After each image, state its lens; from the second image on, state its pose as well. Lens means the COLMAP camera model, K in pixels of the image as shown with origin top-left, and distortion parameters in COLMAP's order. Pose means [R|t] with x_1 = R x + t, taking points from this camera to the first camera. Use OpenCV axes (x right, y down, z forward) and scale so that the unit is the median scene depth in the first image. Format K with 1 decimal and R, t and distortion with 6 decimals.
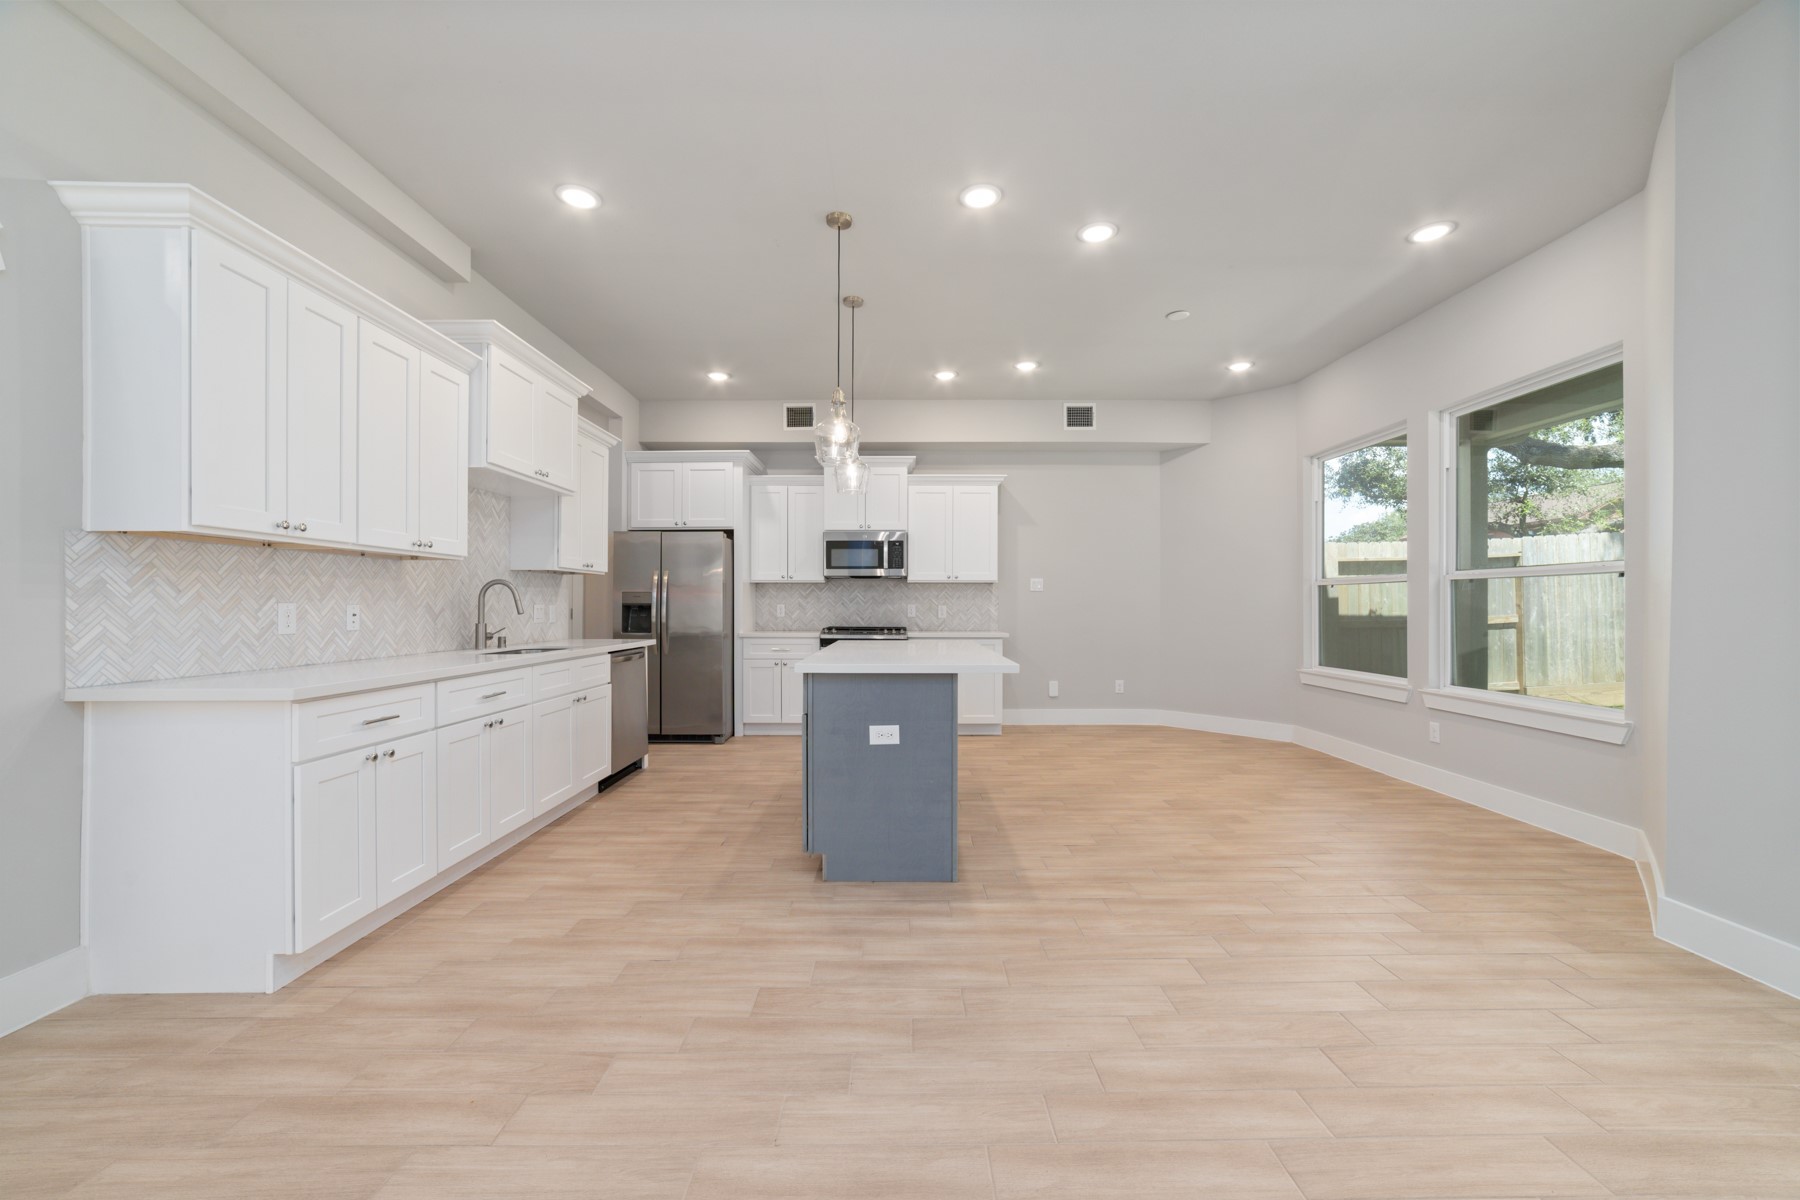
lens RADIAL K [[688.2, 0, 902.1], [0, 688.2, 604.7], [0, 0, 1]] dist [-0.022164, 0.007926]
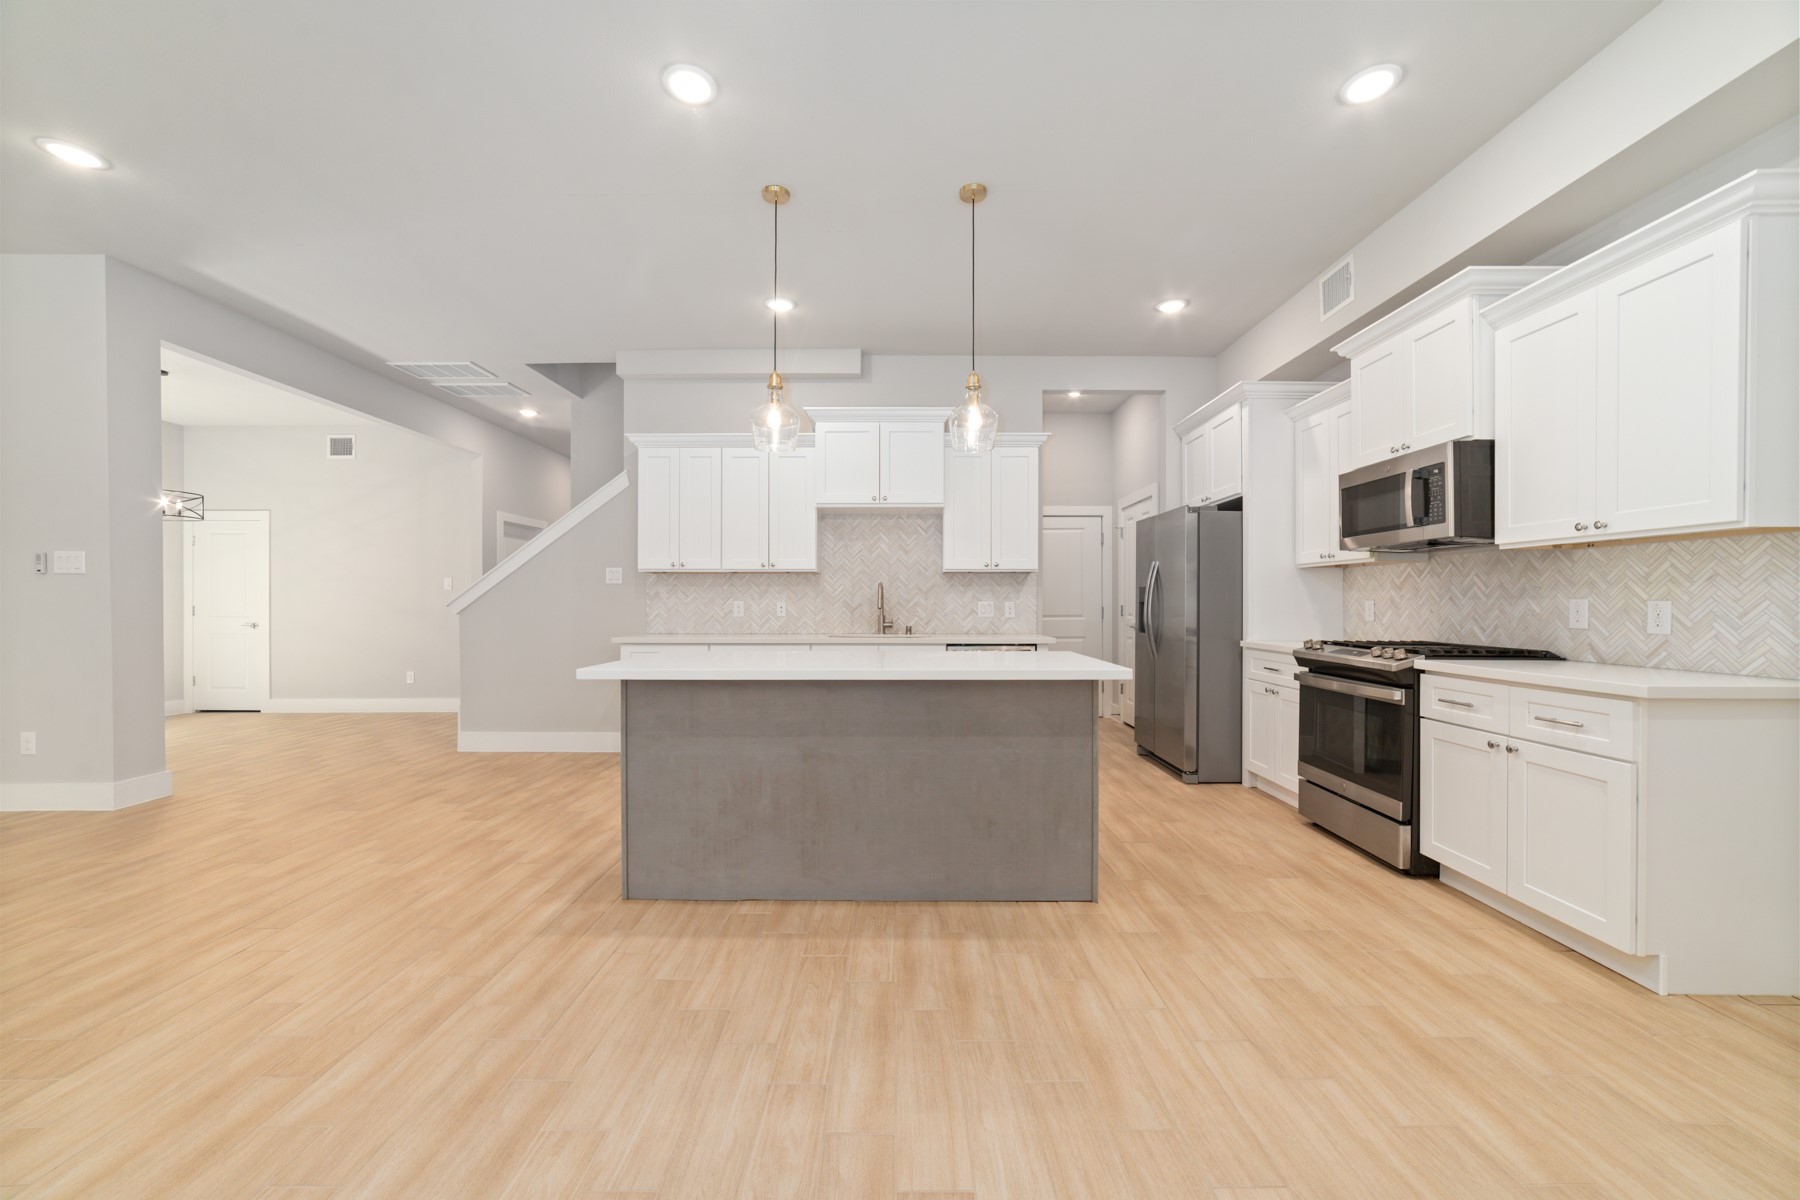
lens RADIAL K [[692.5, 0, 905.5], [0, 692.5, 598.3], [0, 0, 1]] dist [-0.024273, 0.008186]
pose [[0.000442, -0.007387, -0.999973, 0.753810], [0.000957, 0.999972, -0.007386, 0.003786], [0.999999, -0.000954, 0.000449, 1.031643]]
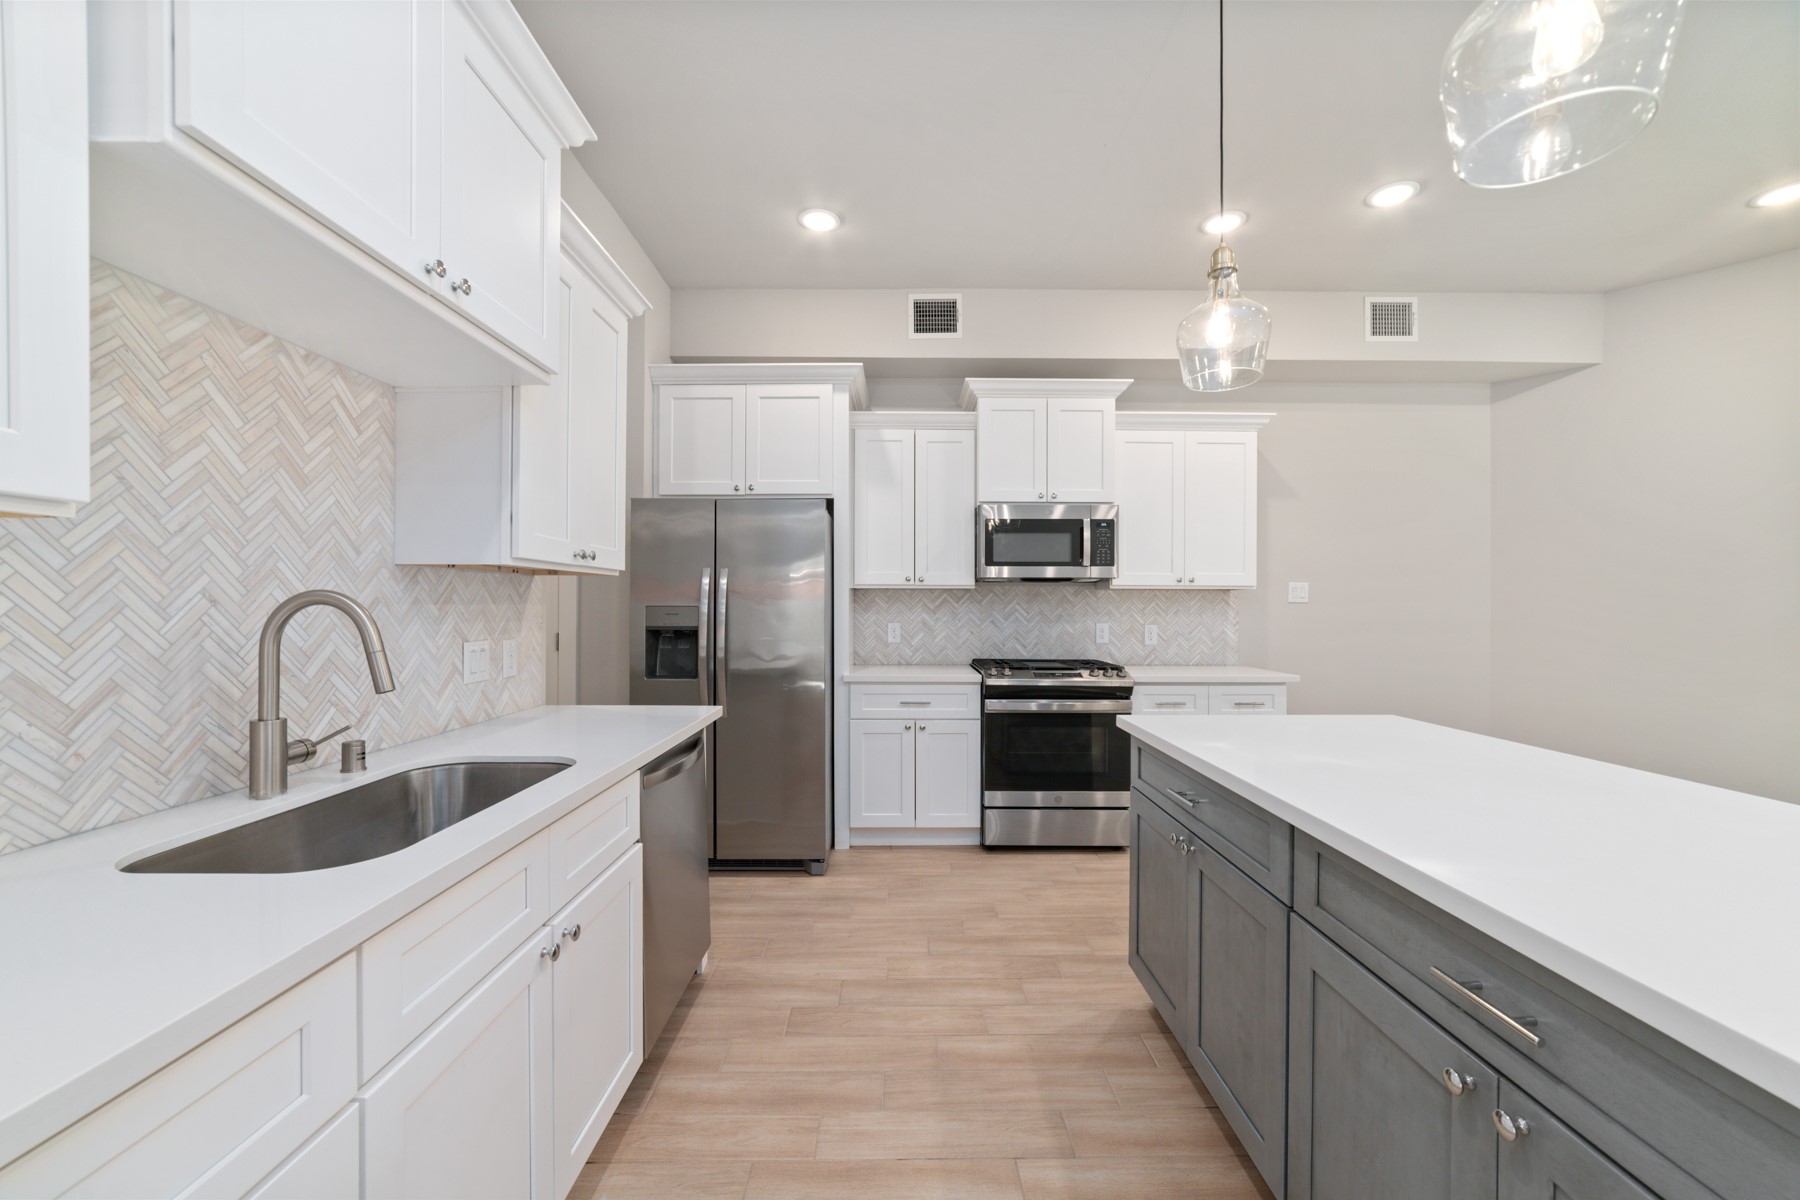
lens RADIAL K [[690.2, 0, 906.0], [0, 690.2, 604.9], [0, 0, 1]] dist [-0.021976, 0.008042]
pose [[0.999986, 0.001840, 0.004965, -0.296104], [-0.001845, 0.999998, 0.001093, -0.030521], [-0.004963, -0.001102, 0.999987, 0.649807]]
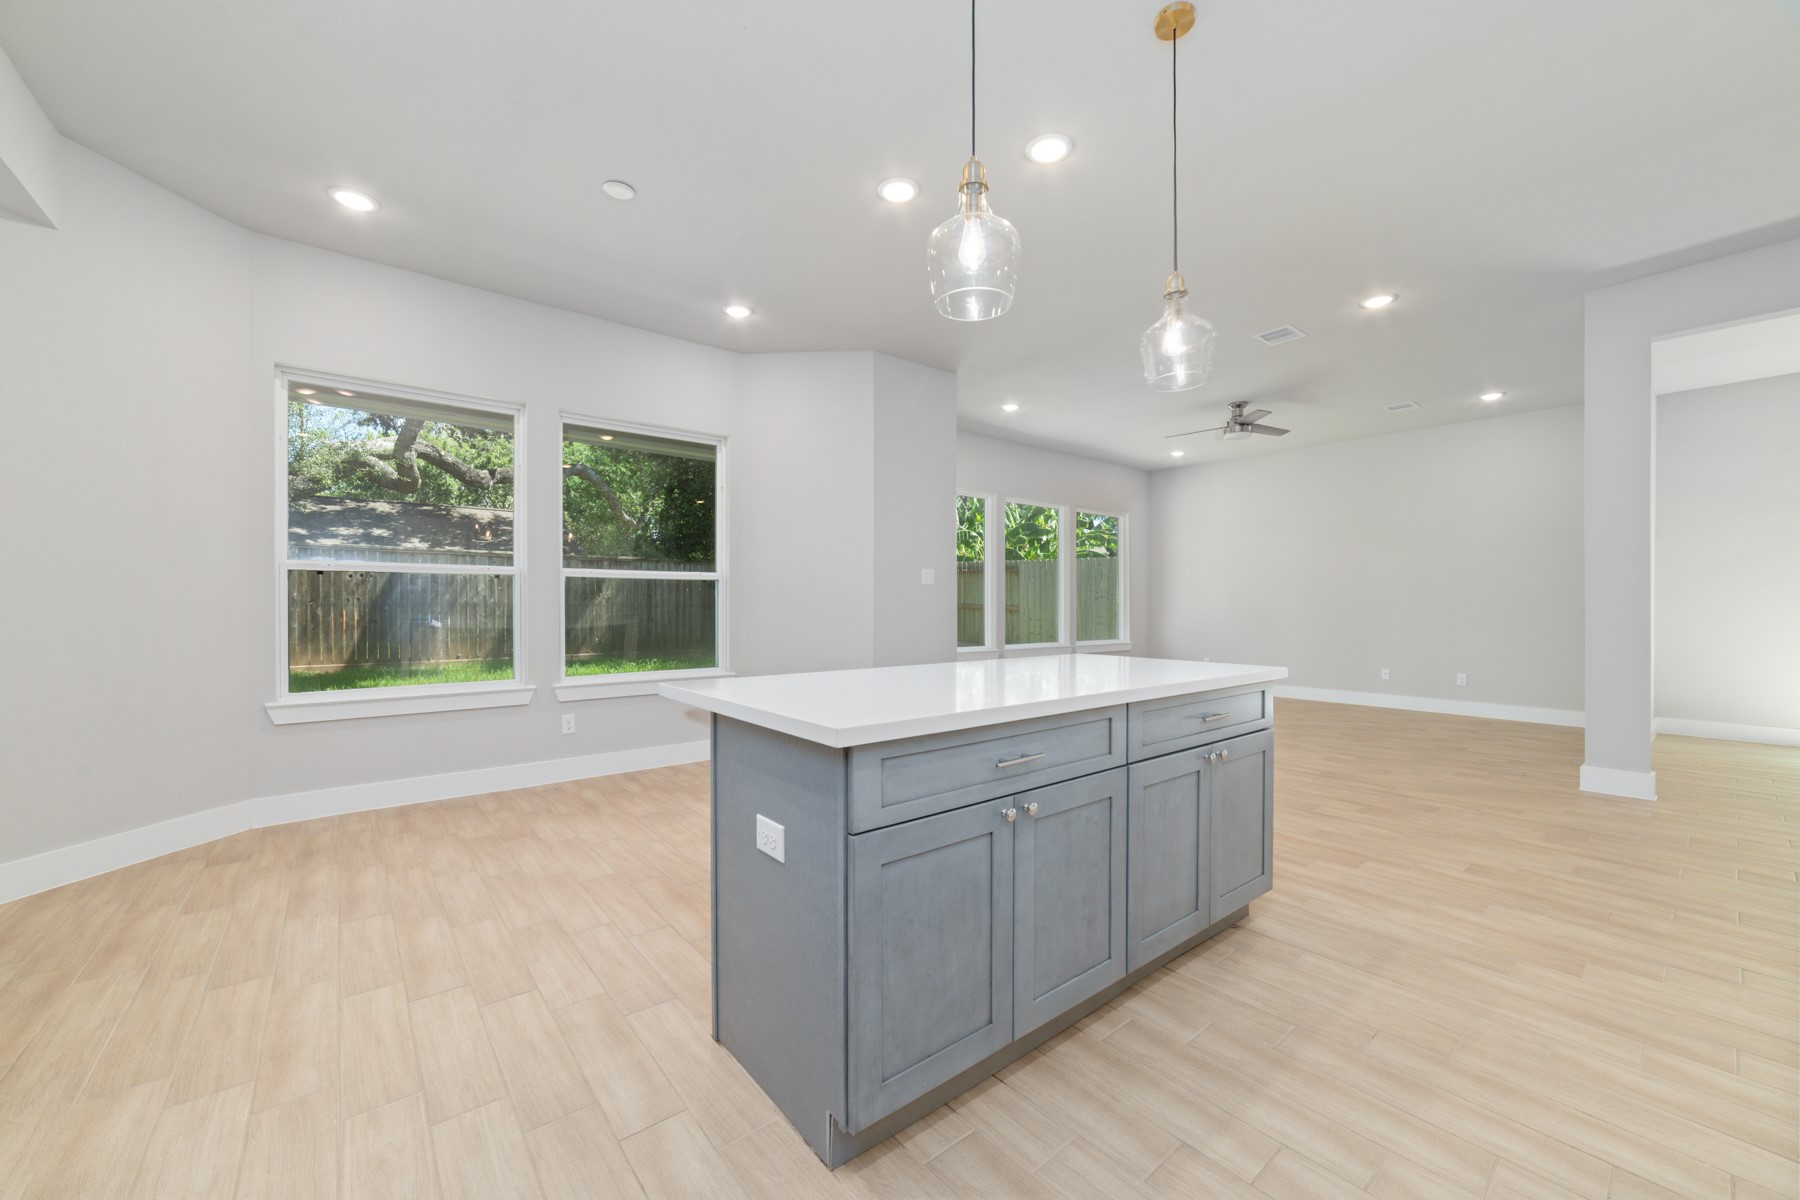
lens RADIAL K [[688.2, 0, 902.1], [0, 688.2, 604.7], [0, 0, 1]] dist [-0.022164, 0.007926]
pose [[-0.628734, -0.003585, 0.777612, -0.386212], [-0.001719, 0.999993, 0.003220, 0.002516], [-0.777618, 0.000687, -0.628736, 1.418742]]
